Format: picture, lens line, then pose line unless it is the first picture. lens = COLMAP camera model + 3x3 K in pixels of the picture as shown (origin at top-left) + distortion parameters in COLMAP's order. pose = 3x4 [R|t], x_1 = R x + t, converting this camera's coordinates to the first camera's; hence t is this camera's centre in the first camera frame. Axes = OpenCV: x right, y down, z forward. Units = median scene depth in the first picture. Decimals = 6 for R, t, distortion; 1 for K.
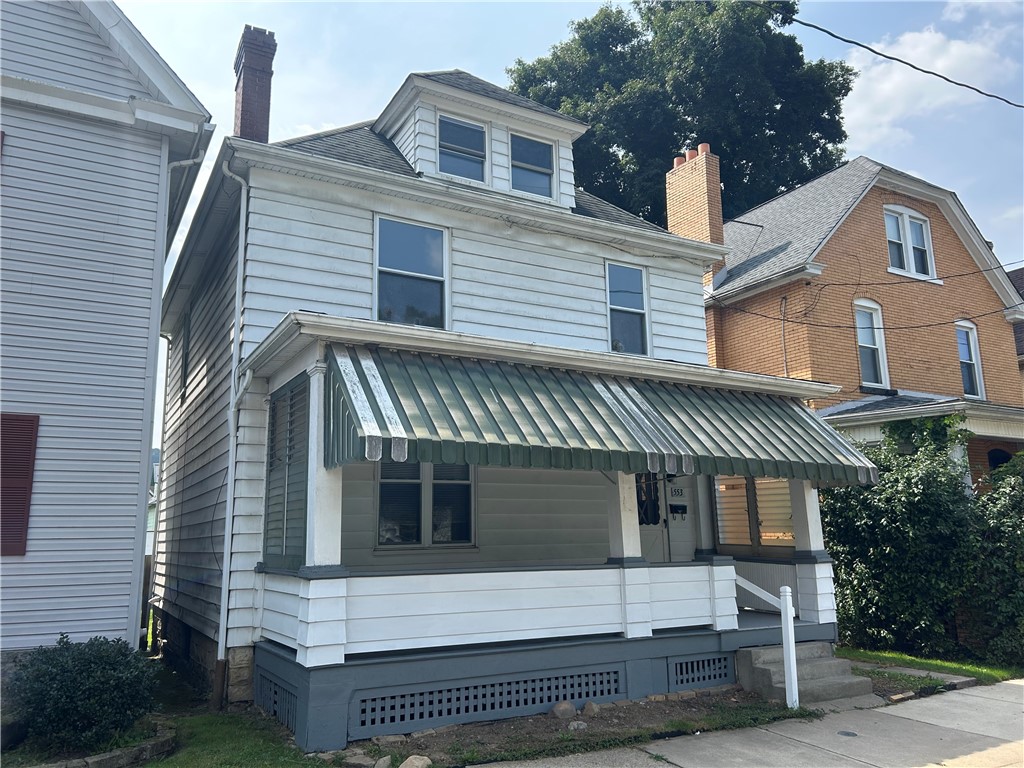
lens RADIAL K [[769.1, 0, 507.4], [0, 769.1, 380.7], [0, 0, 1]] dist [0.071480, -0.076412]
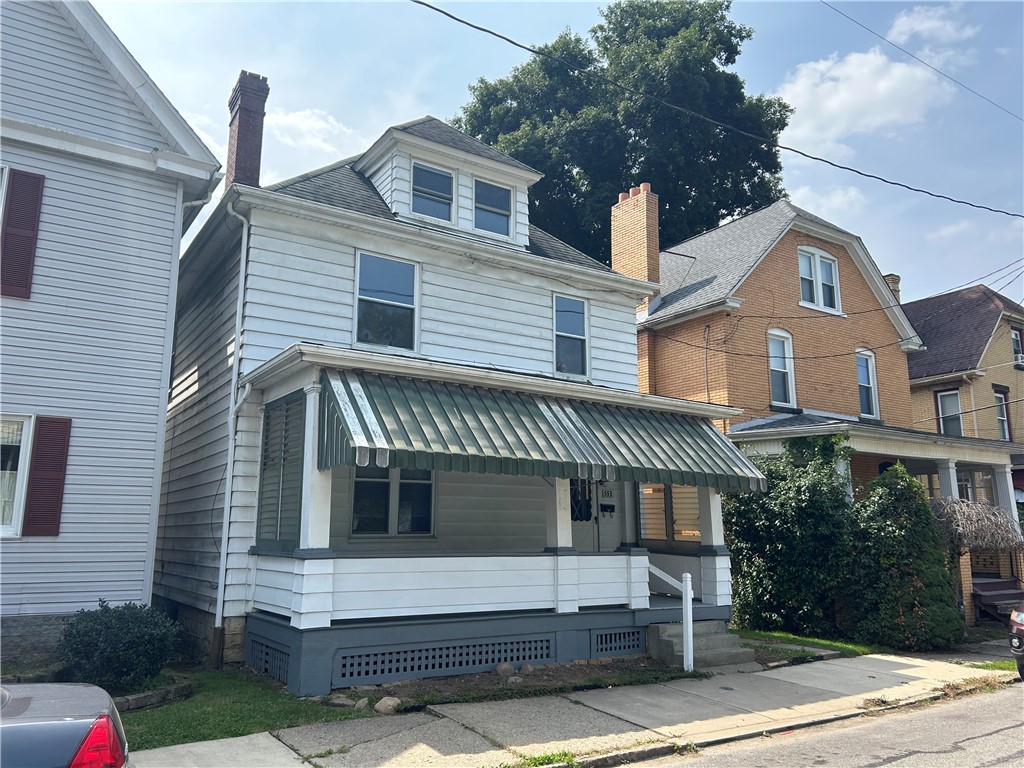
lens RADIAL K [[769.1, 0, 507.4], [0, 769.1, 380.7], [0, 0, 1]] dist [0.071480, -0.076412]
pose [[0.997449, 0.032675, 0.063473, -0.012482], [-0.033035, 0.999444, 0.004626, -0.031536], [-0.063287, -0.006711, 0.997973, -0.176098]]
